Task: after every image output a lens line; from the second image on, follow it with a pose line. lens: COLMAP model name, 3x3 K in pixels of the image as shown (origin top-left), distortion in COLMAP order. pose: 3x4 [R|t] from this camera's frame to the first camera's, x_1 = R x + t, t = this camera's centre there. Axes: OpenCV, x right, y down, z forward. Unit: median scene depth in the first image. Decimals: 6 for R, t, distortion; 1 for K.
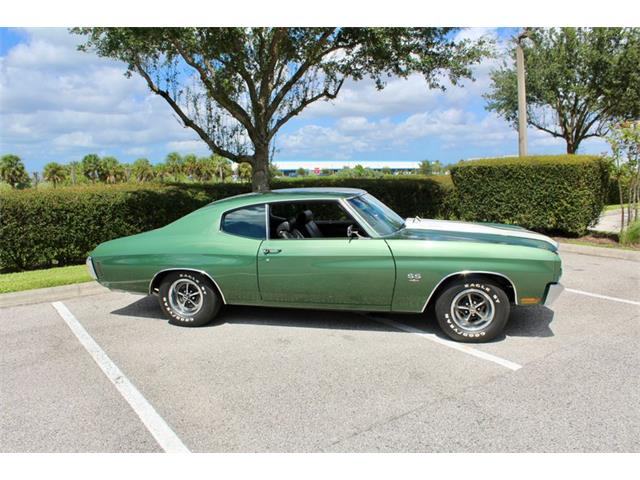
lens RADIAL K [[576.8, 0, 320.0], [0, 576.8, 240.0], [0, 0, 1]] dist [-0.173701, 0.191011]
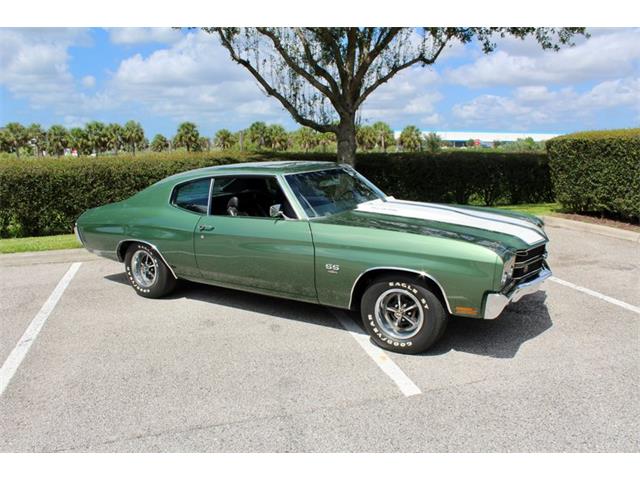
lens RADIAL K [[566.0, 0, 320.4], [0, 566.0, 248.9], [0, 0, 1]] dist [-0.164389, 0.171366]
pose [[0.944984, 0.071749, -0.319152, 0.175882], [-0.048780, 0.995649, 0.079399, -0.012817], [0.323460, -0.059463, 0.944372, 0.083200]]
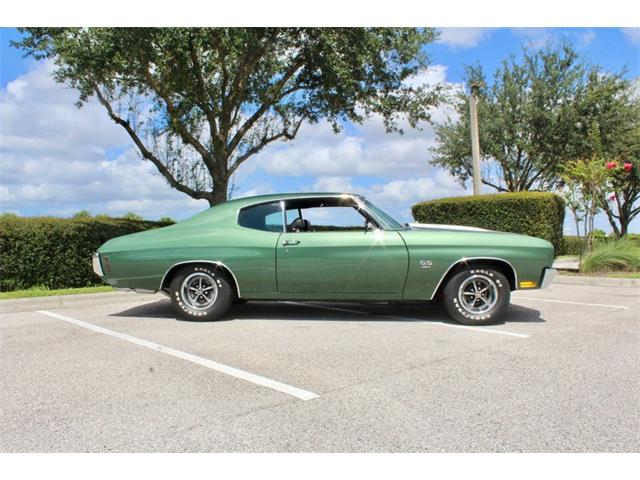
lens RADIAL K [[636.3, 0, 320.0], [0, 636.3, 240.0], [0, 0, 1]] dist [-0.113107, 0.007457]
pose [[0.989782, 0.016161, 0.141669, -0.087728], [0.002506, 0.991431, -0.130605, 0.075013], [-0.142566, 0.129626, 0.981261, -0.069011]]
